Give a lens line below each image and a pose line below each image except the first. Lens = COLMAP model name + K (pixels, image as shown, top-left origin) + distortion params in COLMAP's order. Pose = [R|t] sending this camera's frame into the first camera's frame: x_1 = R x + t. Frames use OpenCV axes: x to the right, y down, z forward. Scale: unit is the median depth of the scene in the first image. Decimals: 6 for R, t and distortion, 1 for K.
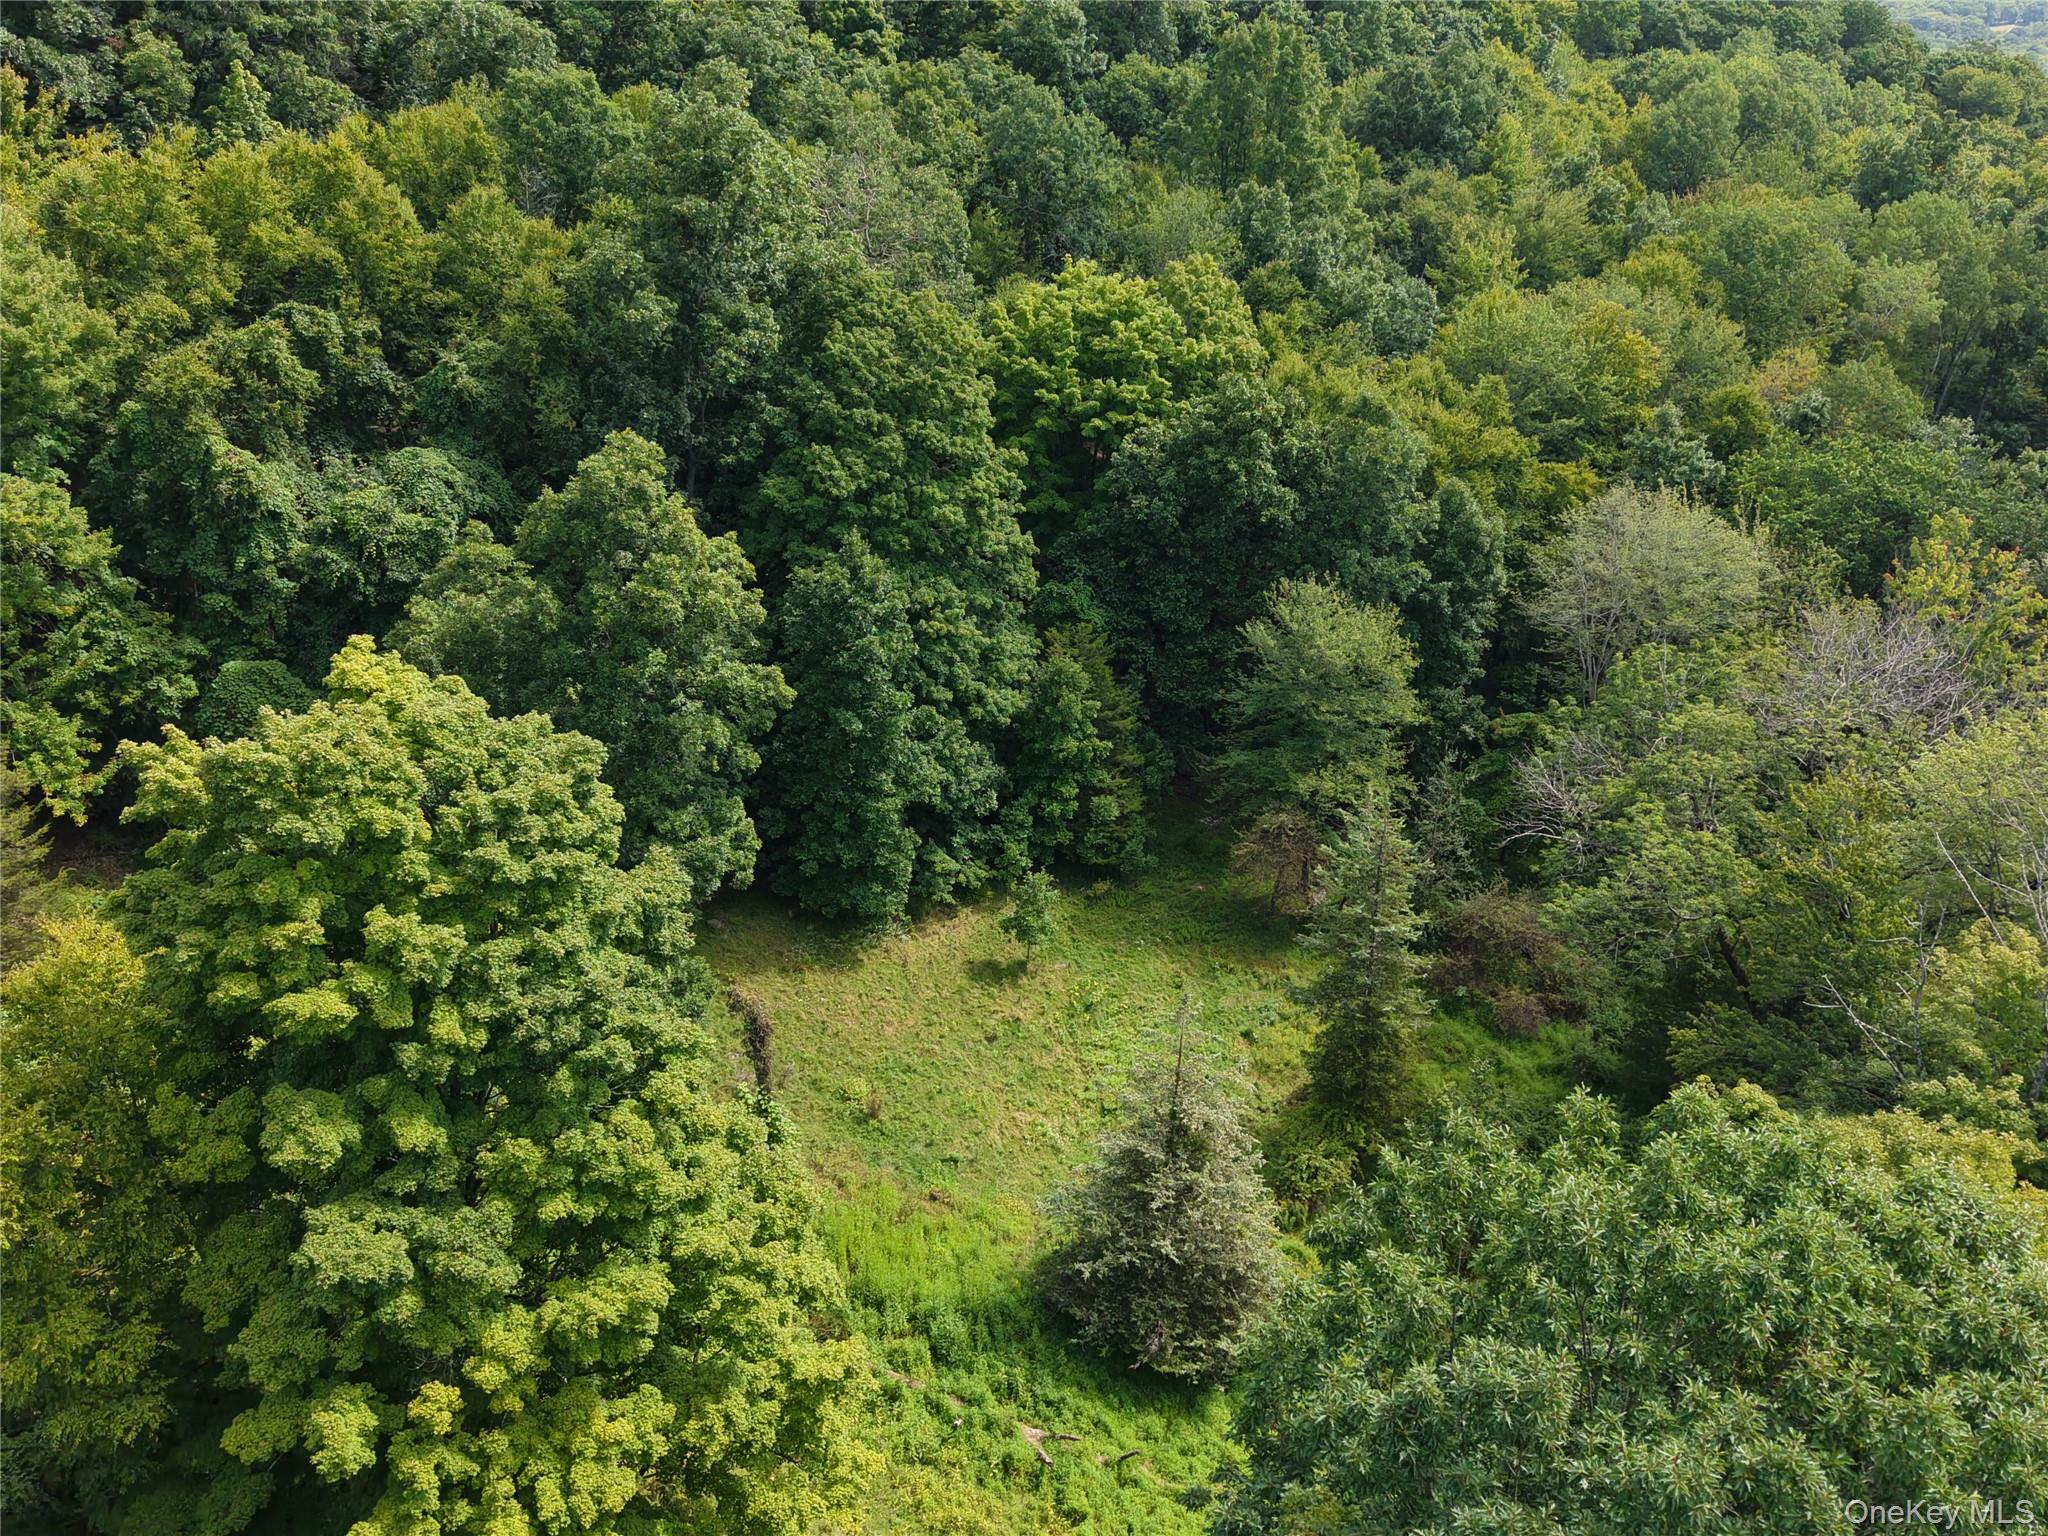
lens RADIAL K [[1701.4, 0, 1017.9], [0, 1701.4, 766.0], [0, 0, 1]] dist [0.073029, -0.129800]
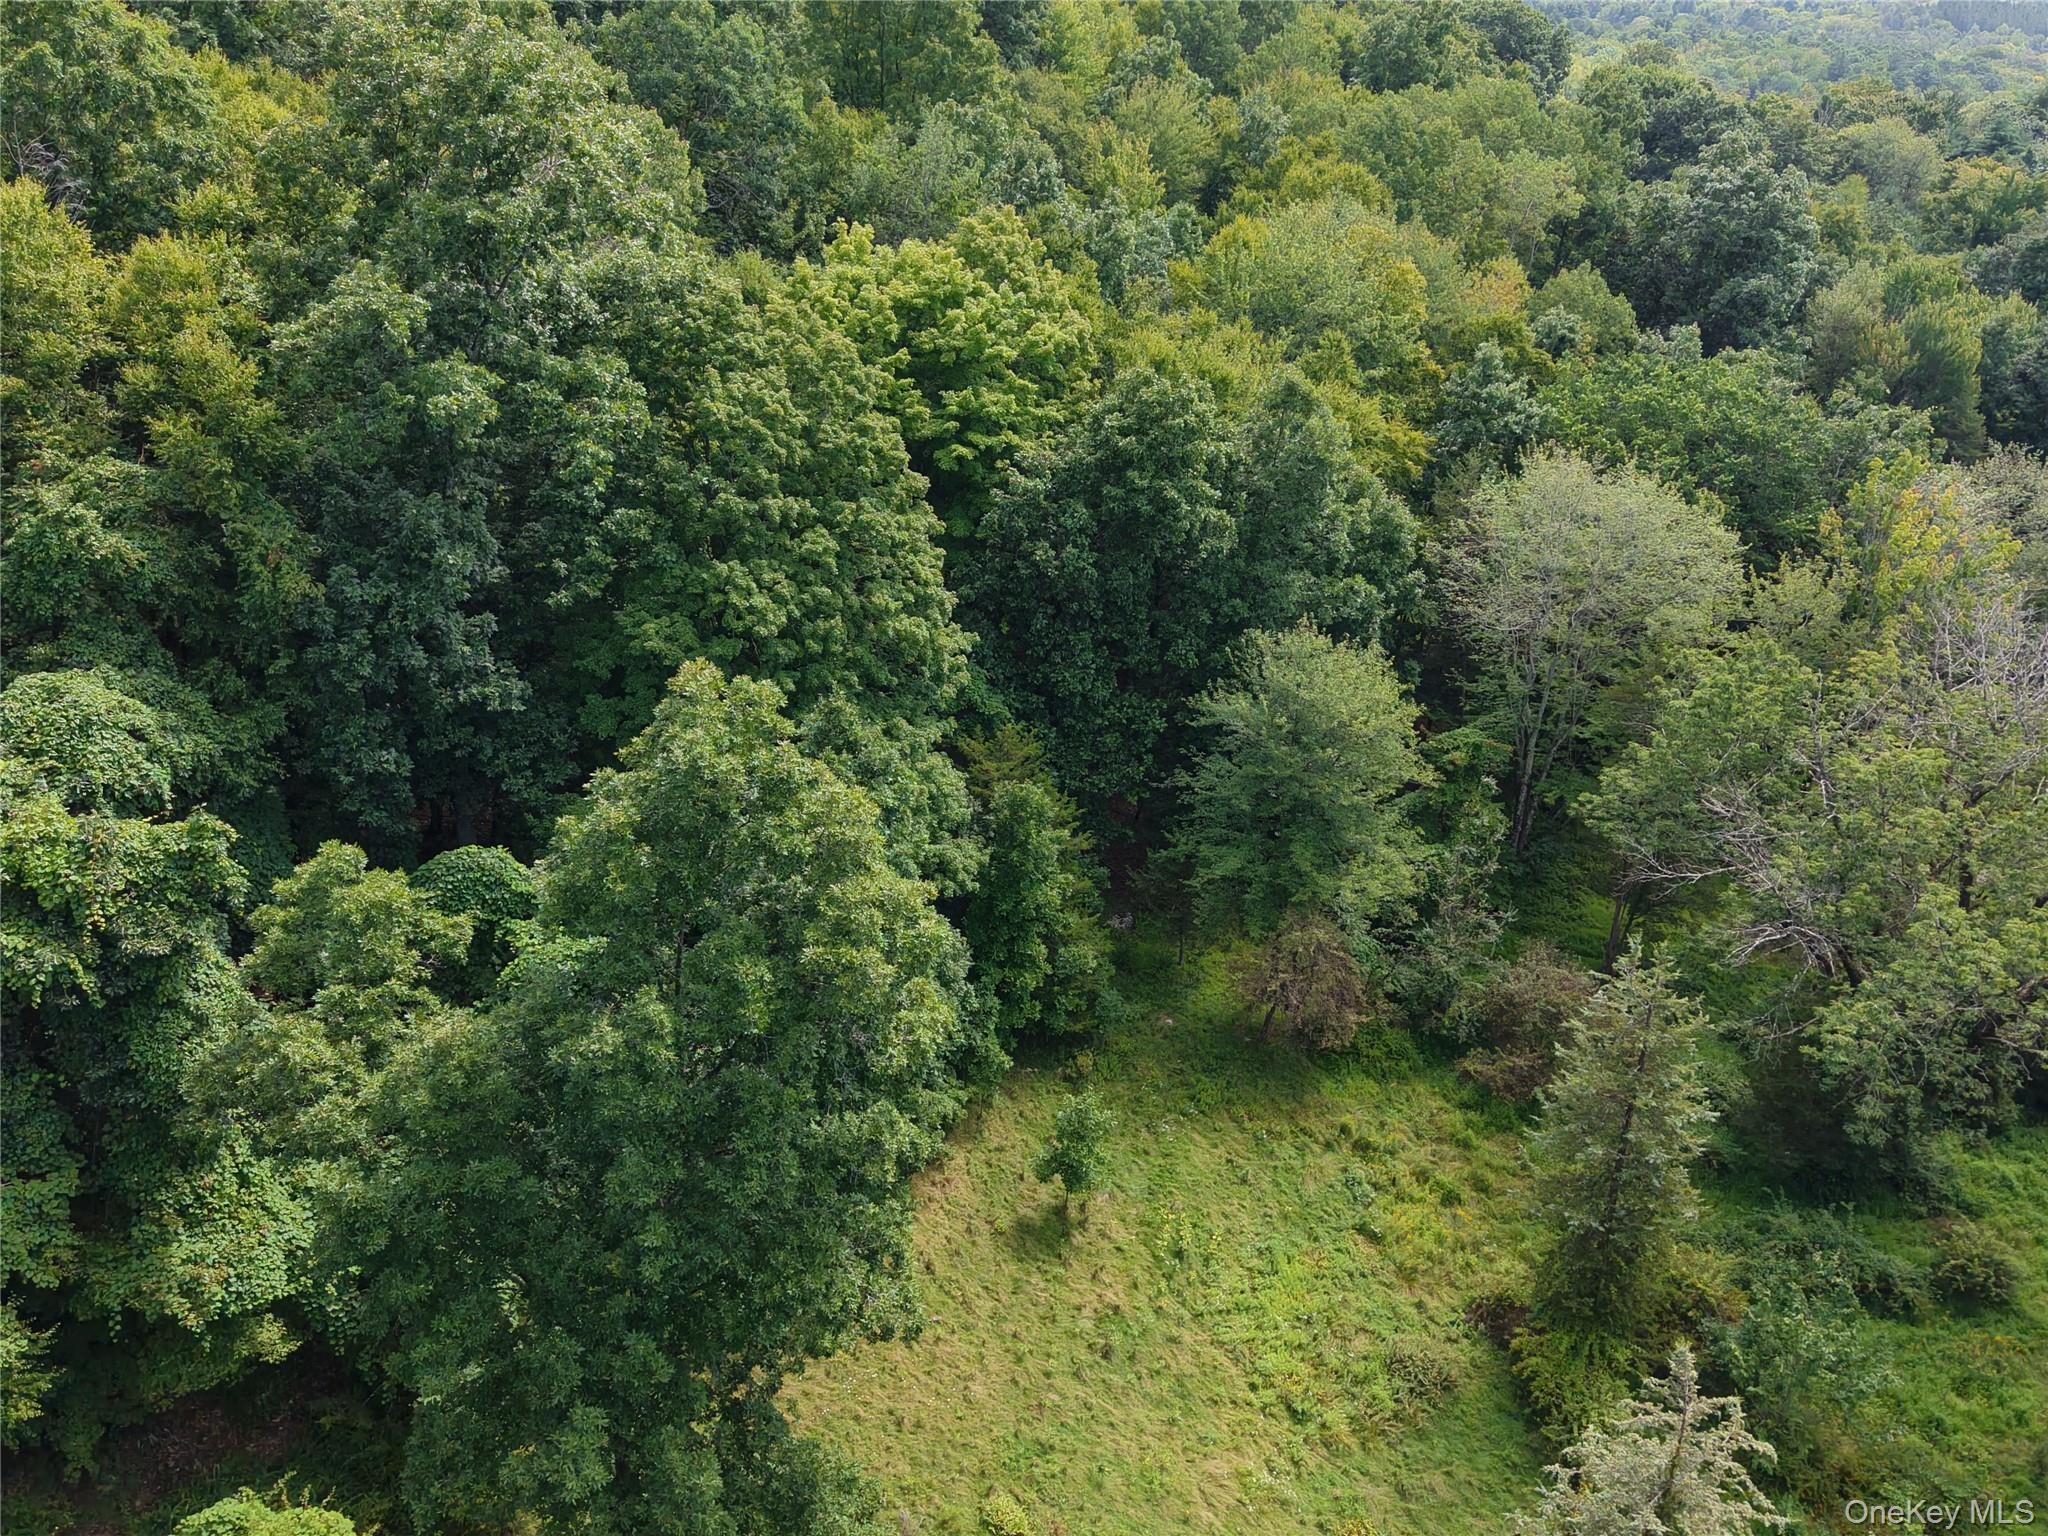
lens RADIAL K [[1701.4, 0, 1031.5], [0, 1701.4, 770.1], [0, 0, 1]] dist [0.073029, -0.129800]
pose [[0.914264, -0.184339, 0.360749, -0.244508], [0.161951, 0.982536, 0.091626, -0.142662], [-0.371339, -0.025347, 0.928151, 0.331597]]
